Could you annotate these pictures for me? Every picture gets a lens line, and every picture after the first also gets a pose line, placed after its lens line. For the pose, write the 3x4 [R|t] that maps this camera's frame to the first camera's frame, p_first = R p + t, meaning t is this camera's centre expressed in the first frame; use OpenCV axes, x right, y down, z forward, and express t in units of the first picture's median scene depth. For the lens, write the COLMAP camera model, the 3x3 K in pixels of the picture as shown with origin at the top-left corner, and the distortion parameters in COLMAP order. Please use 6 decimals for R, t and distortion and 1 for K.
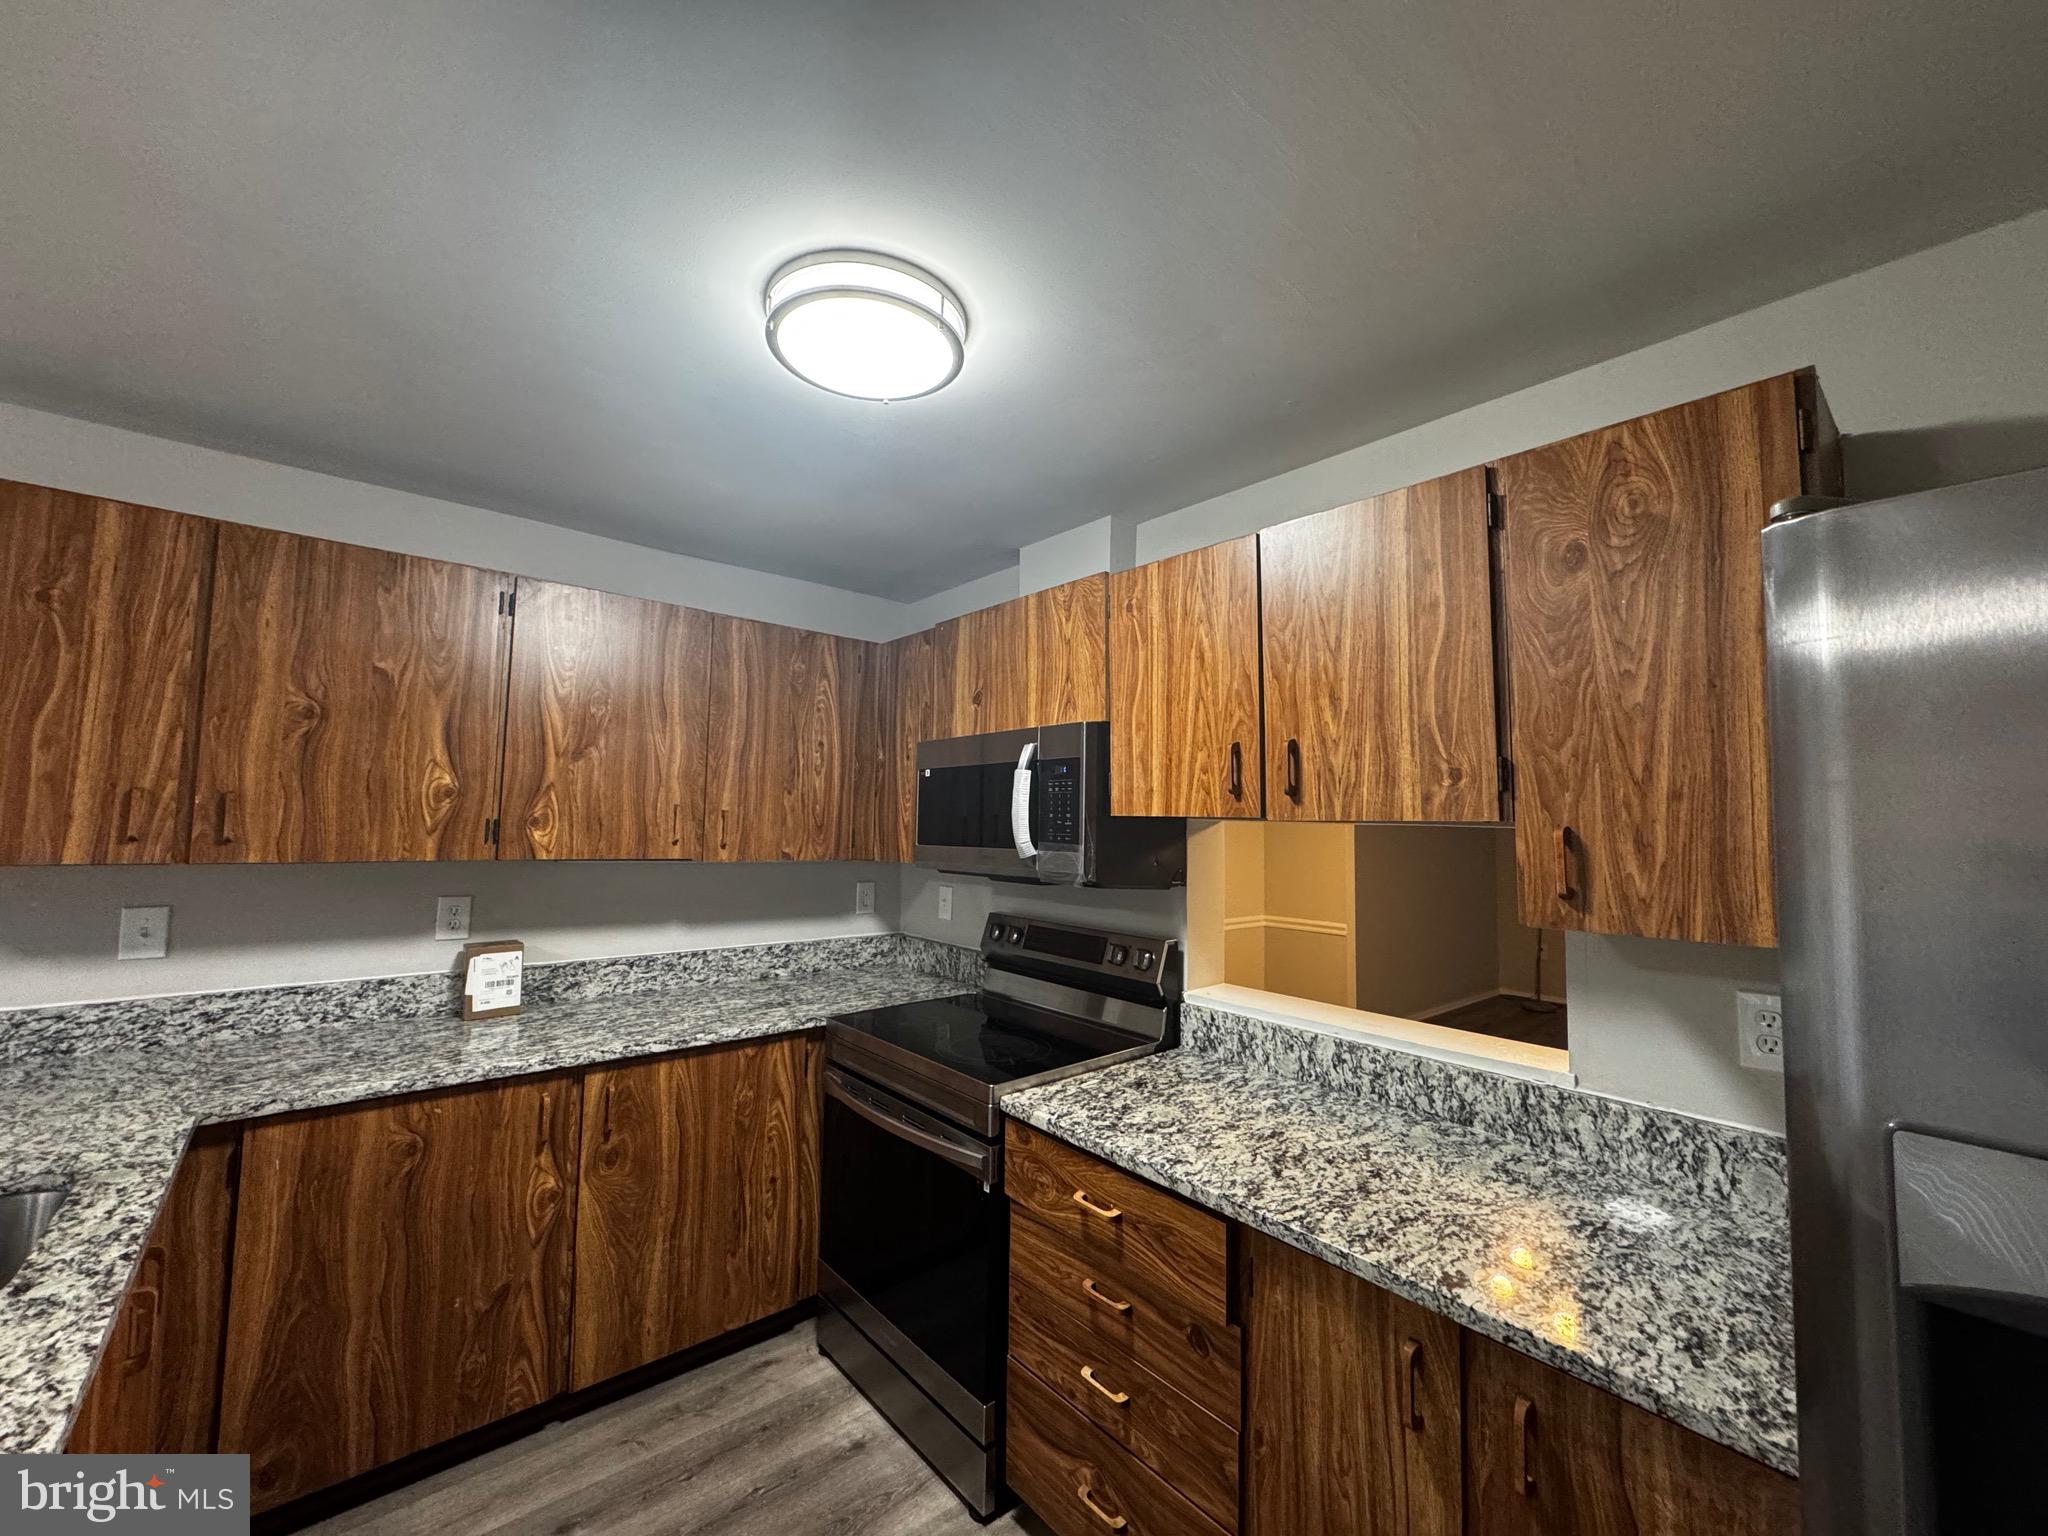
lens RADIAL K [[821.3, 0, 1025.0], [0, 821.3, 768.7], [0, 0, 1]] dist [-0.002629, 0.000908]
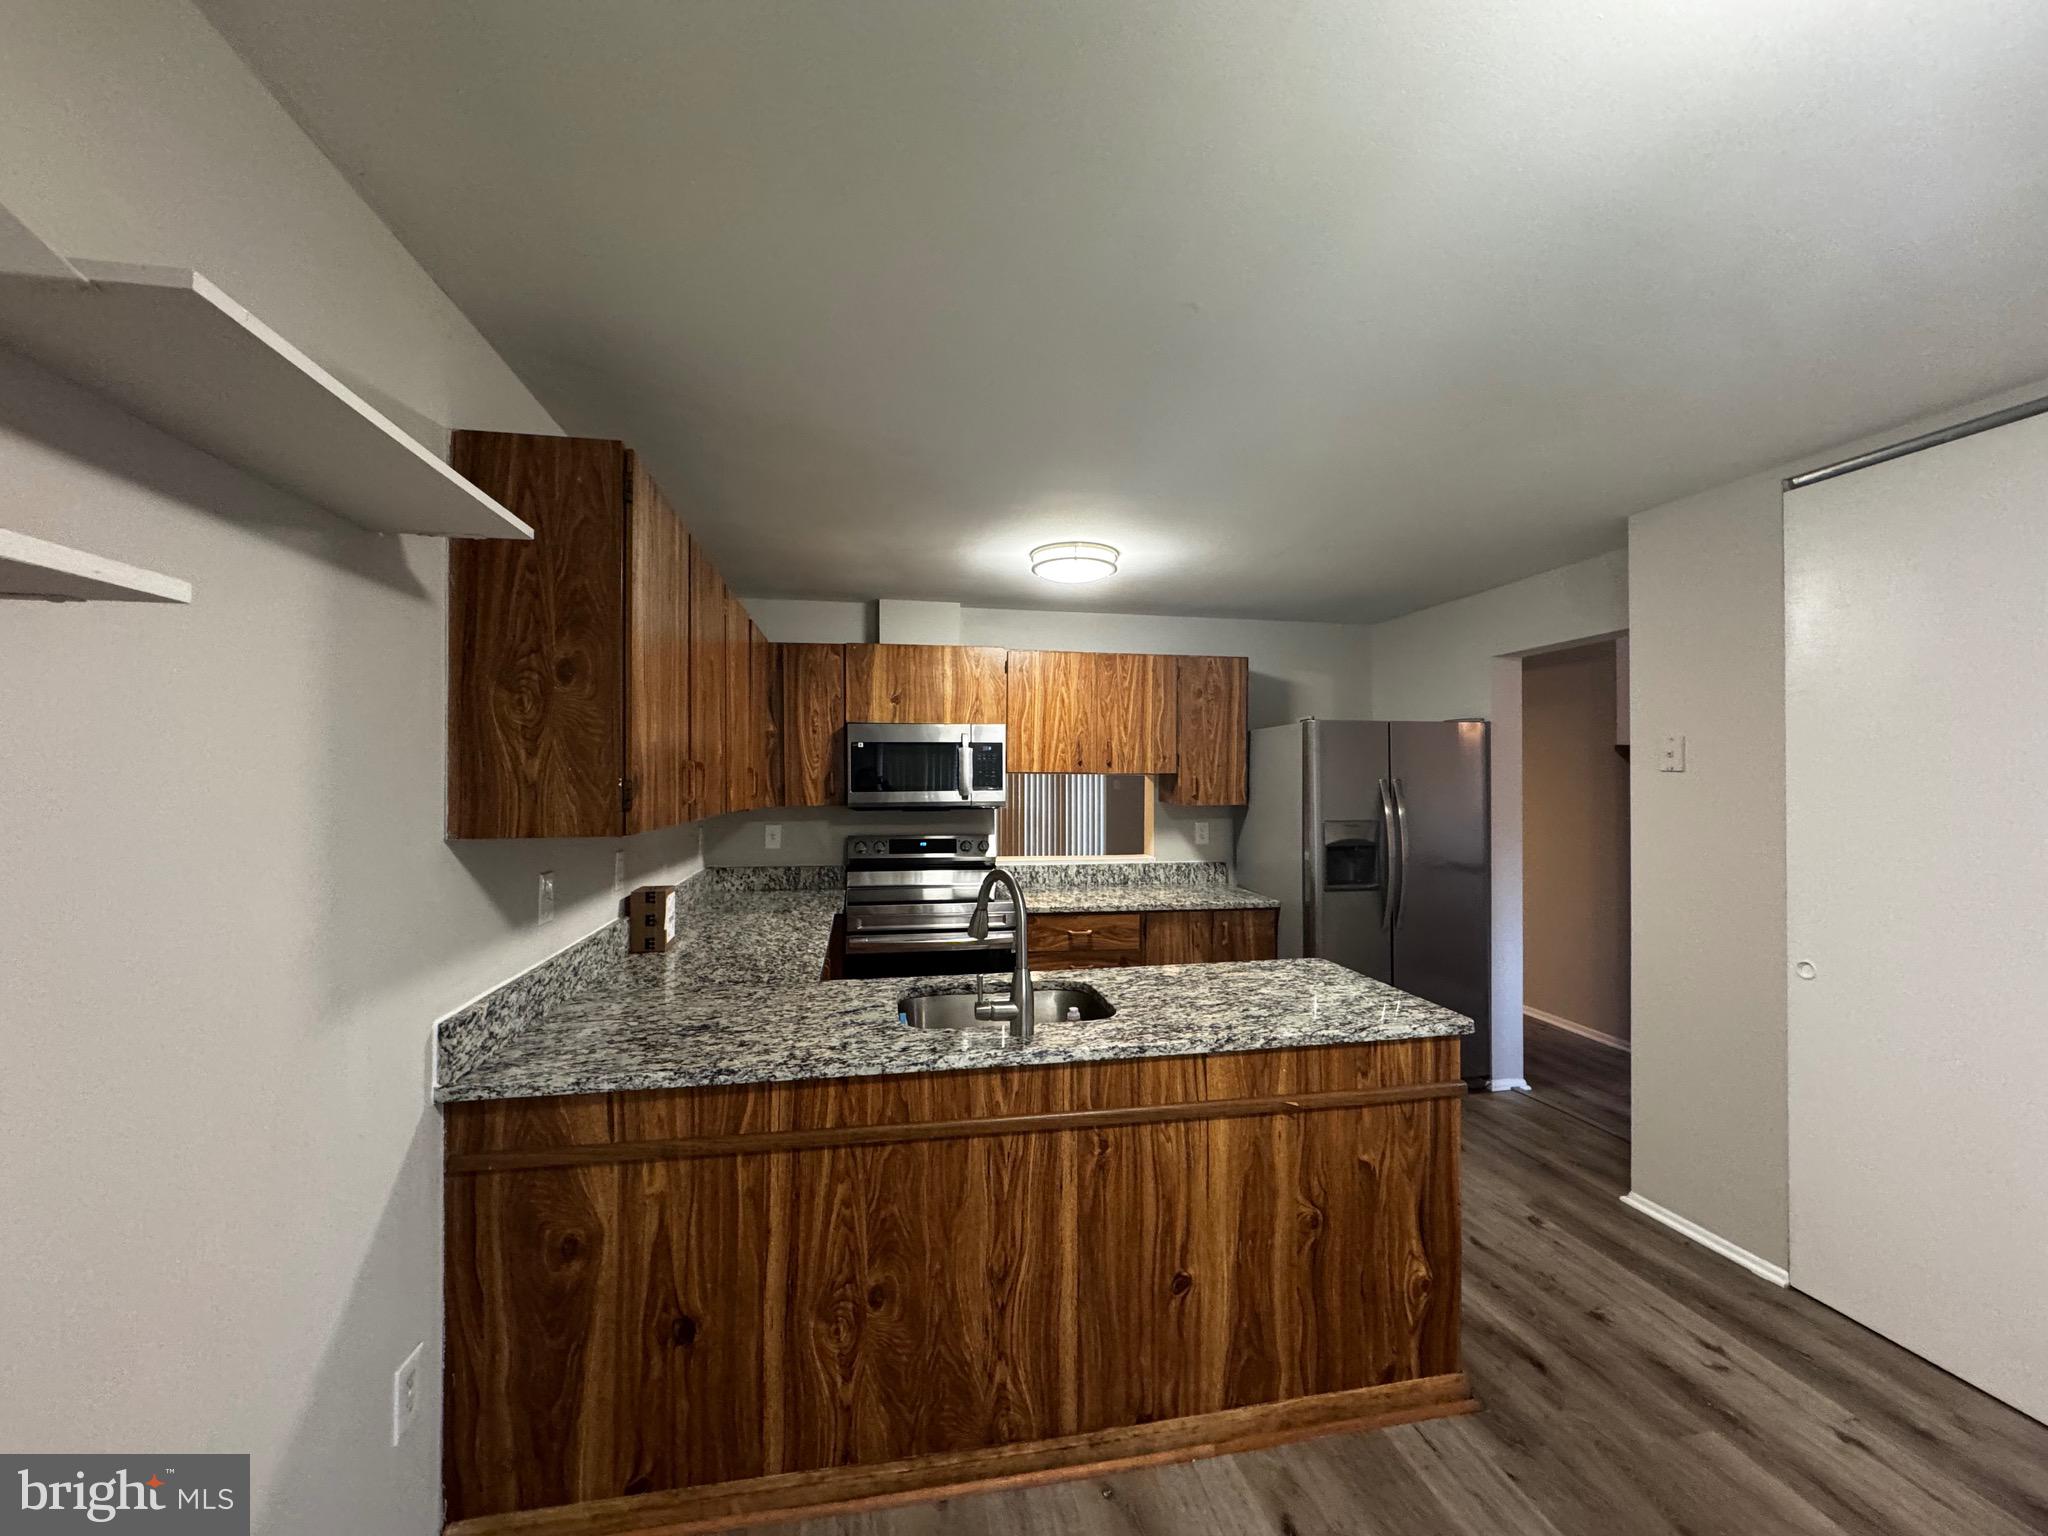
lens RADIAL K [[821.3, 0, 1026.7], [0, 821.3, 770.1], [0, 0, 1]] dist [-0.002629, 0.000908]
pose [[0.490229, -0.011426, 0.871519, -1.733360], [-0.047764, 0.998059, 0.039953, -0.031821], [-0.870284, -0.061213, 0.488732, -0.021862]]
